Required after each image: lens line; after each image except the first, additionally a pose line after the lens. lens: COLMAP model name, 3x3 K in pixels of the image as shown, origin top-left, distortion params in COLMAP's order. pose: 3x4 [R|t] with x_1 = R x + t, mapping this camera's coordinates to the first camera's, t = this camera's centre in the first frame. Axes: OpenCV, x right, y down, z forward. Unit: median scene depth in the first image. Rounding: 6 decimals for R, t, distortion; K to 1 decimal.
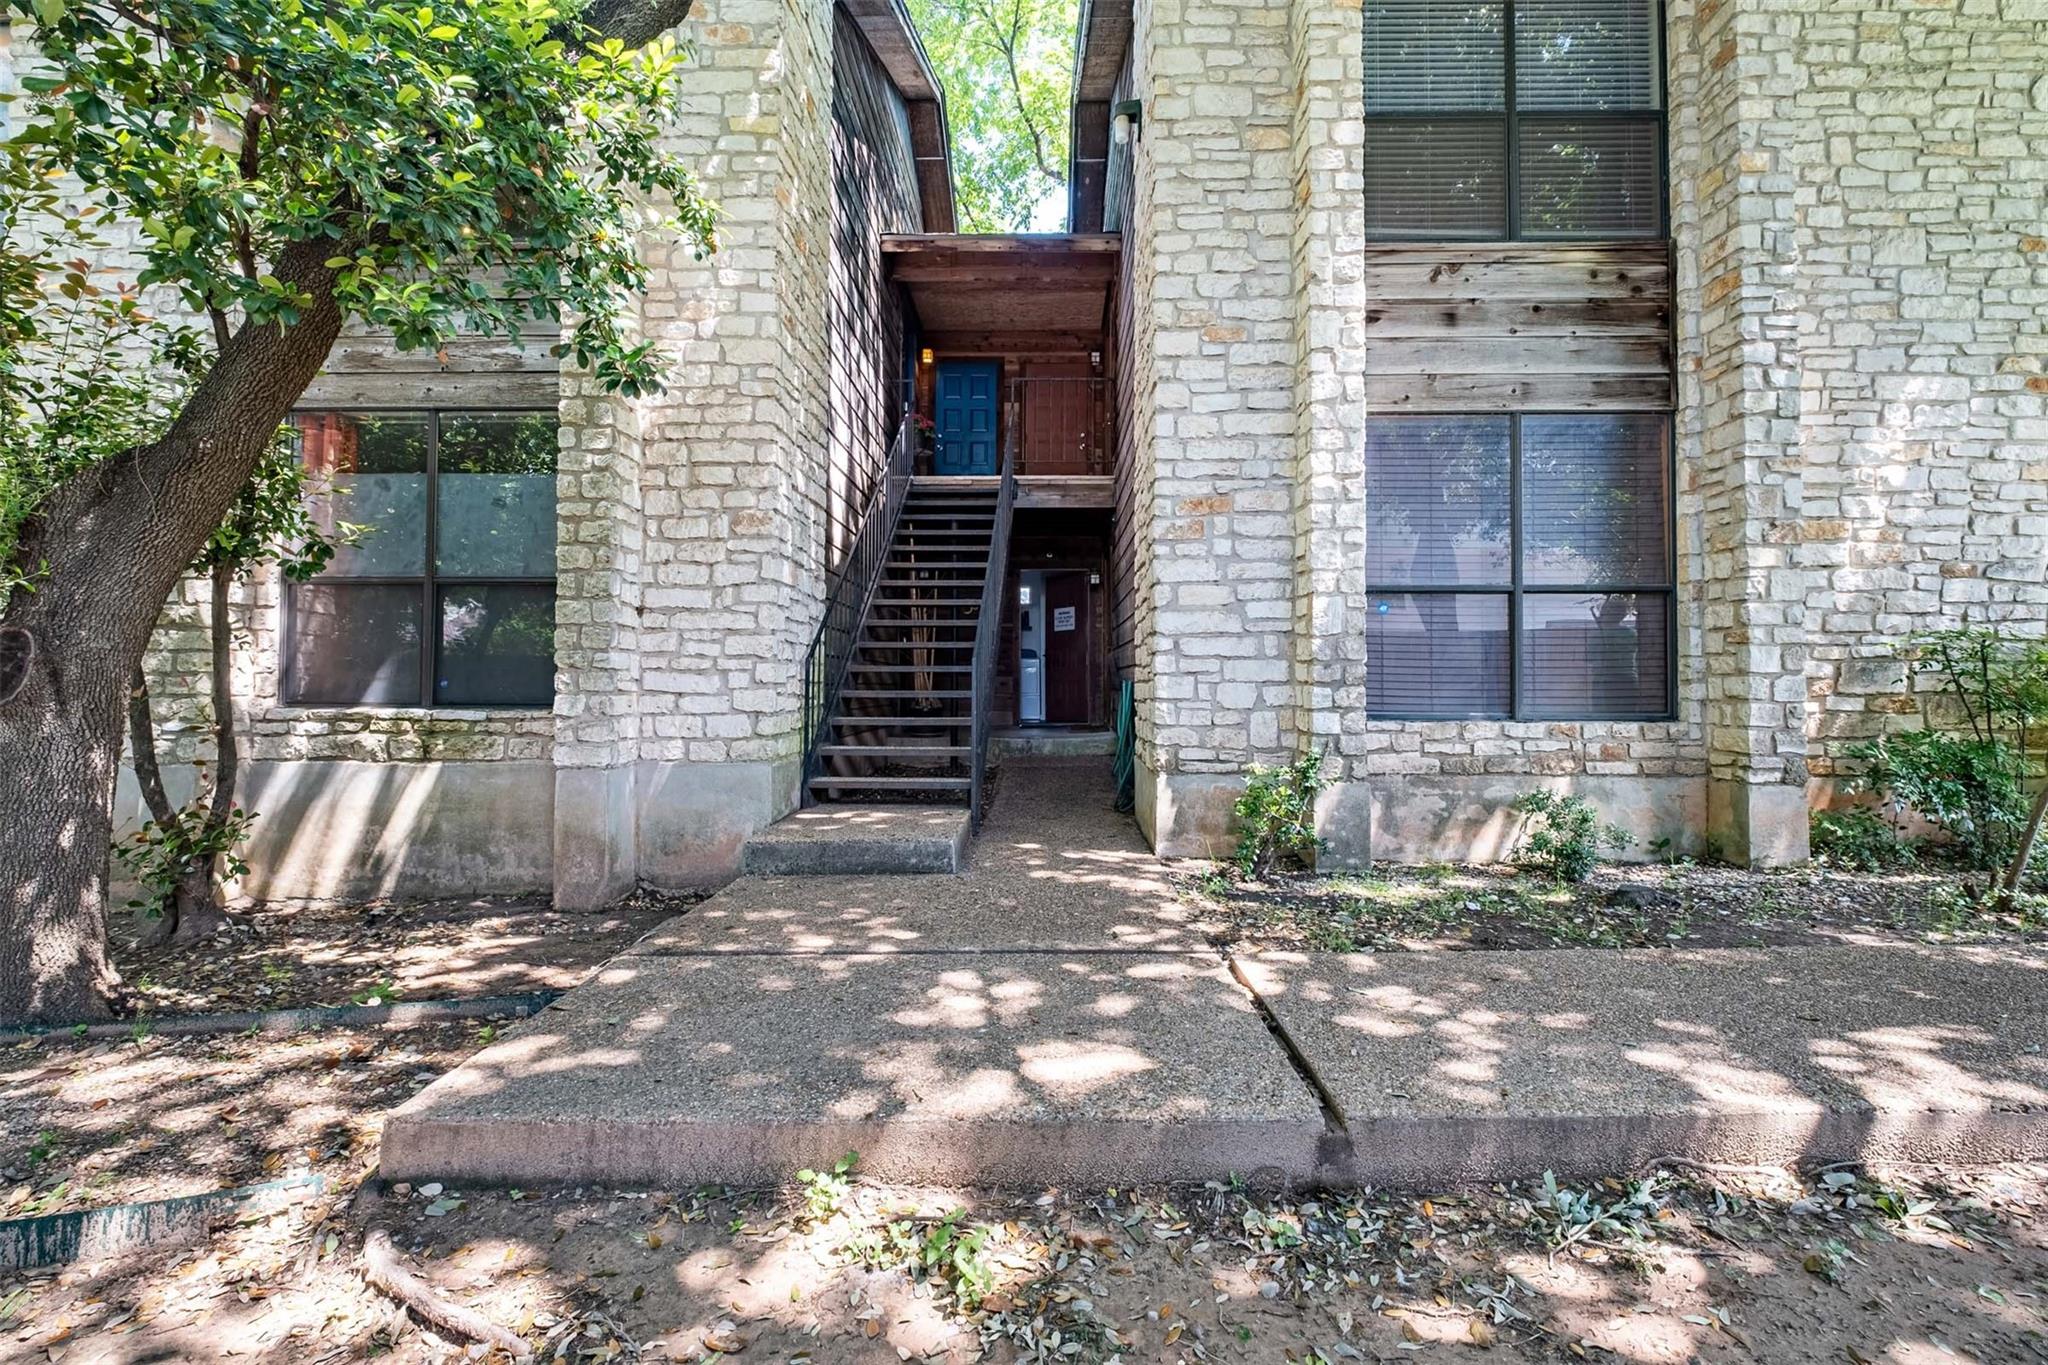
lens RADIAL K [[890.6, 0, 1037.0], [0, 890.6, 665.9], [0, 0, 1]] dist [-0.001916, -0.001724]
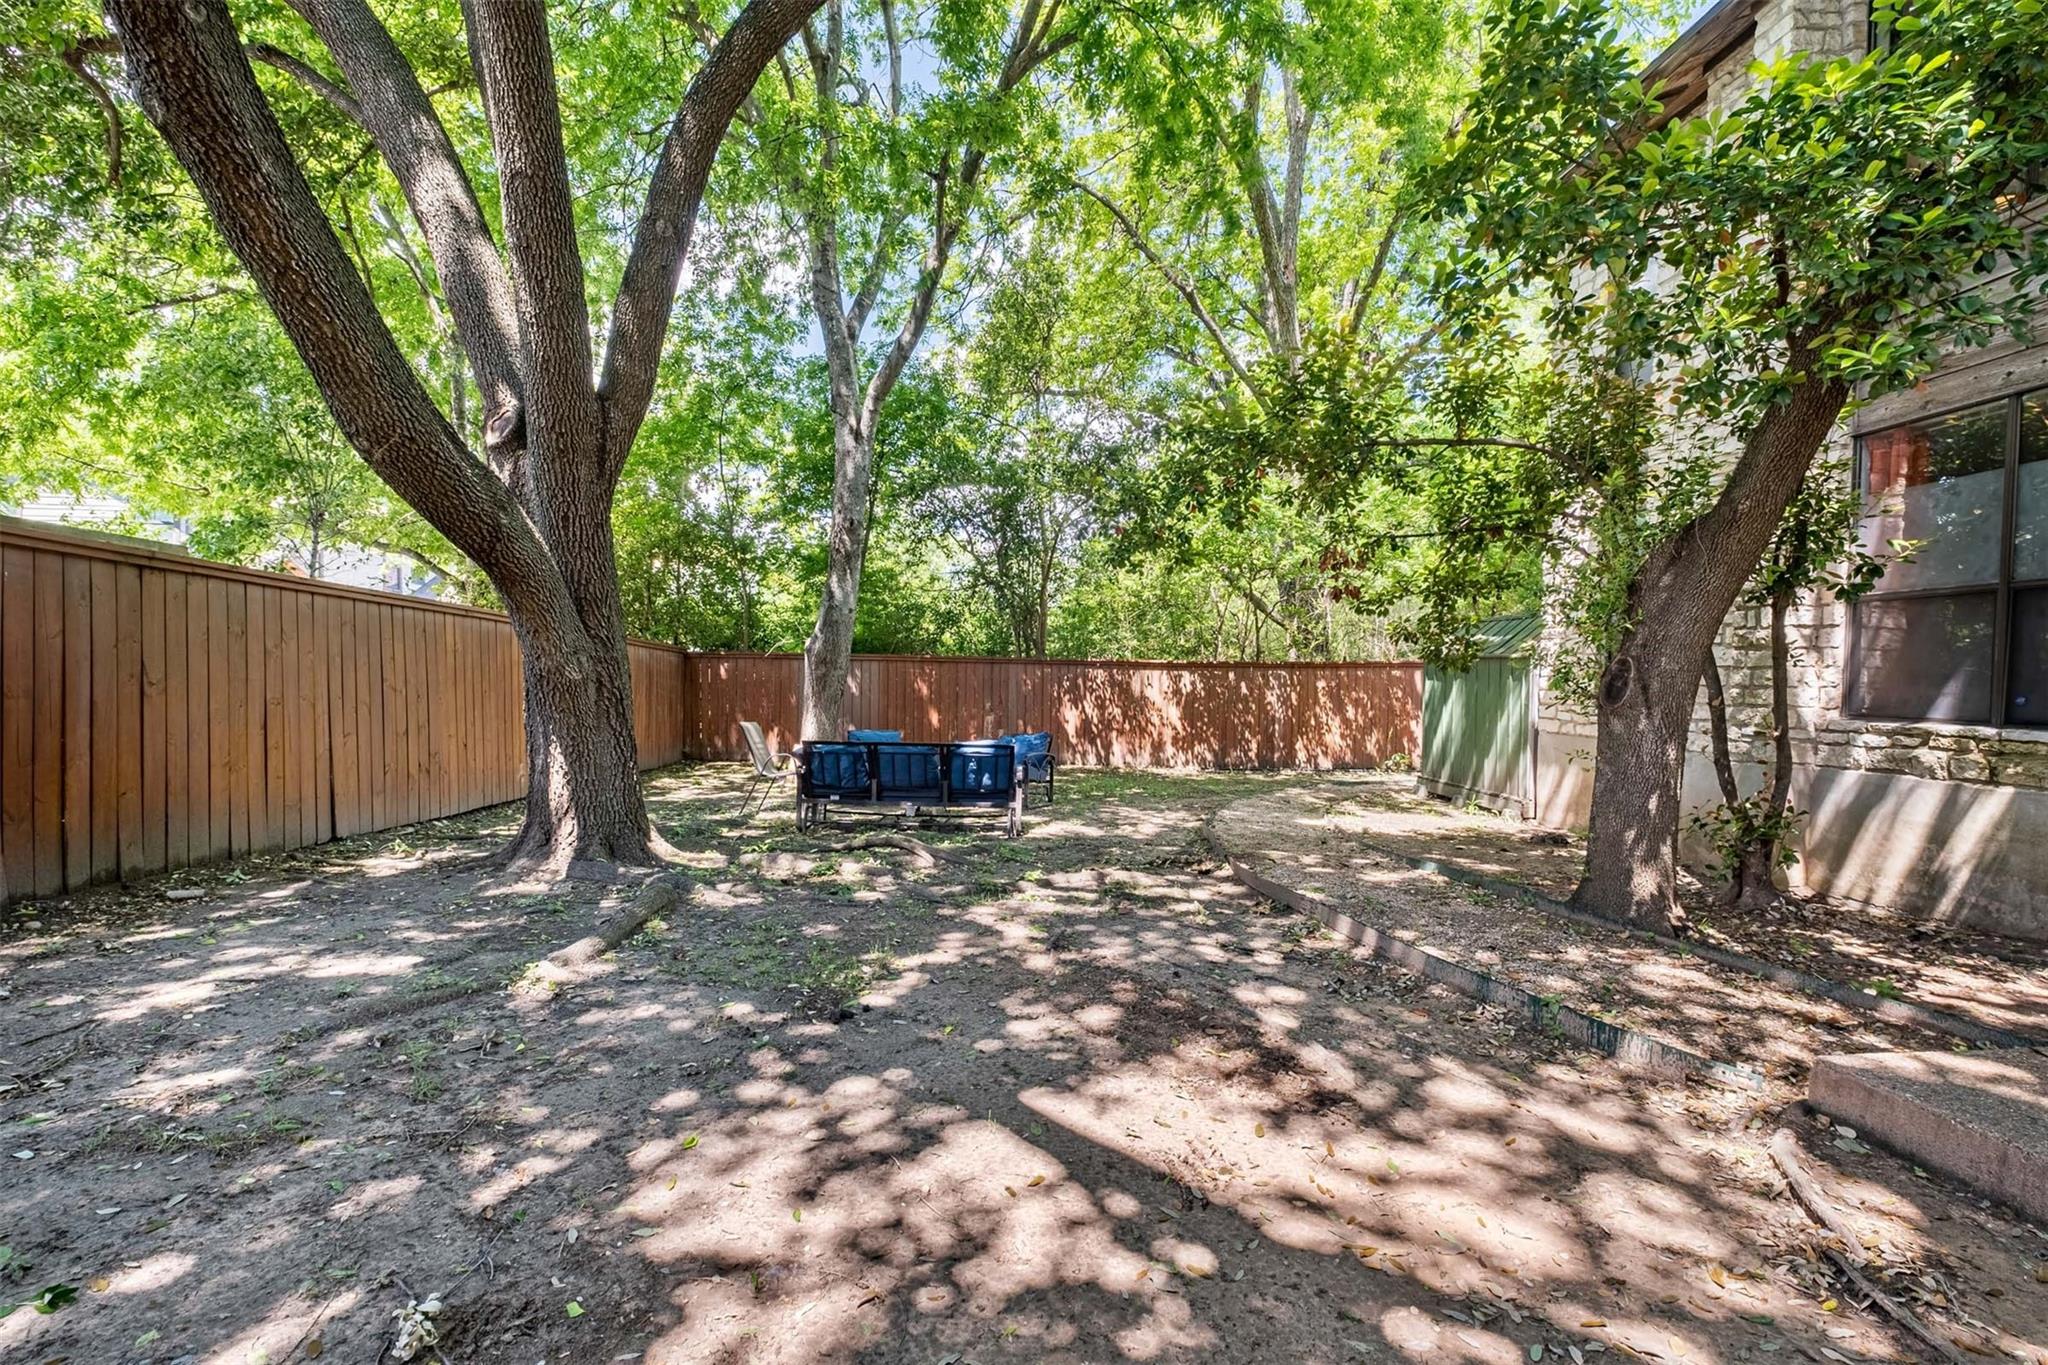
lens RADIAL K [[890.6, 0, 1037.0], [0, 890.6, 681.1], [0, 0, 1]] dist [-0.001916, -0.001724]
pose [[0.078909, -0.000044, -0.996882, 0.174619], [0.003124, 0.999995, 0.000204, -0.003650], [0.996877, -0.003131, 0.078908, -0.068023]]
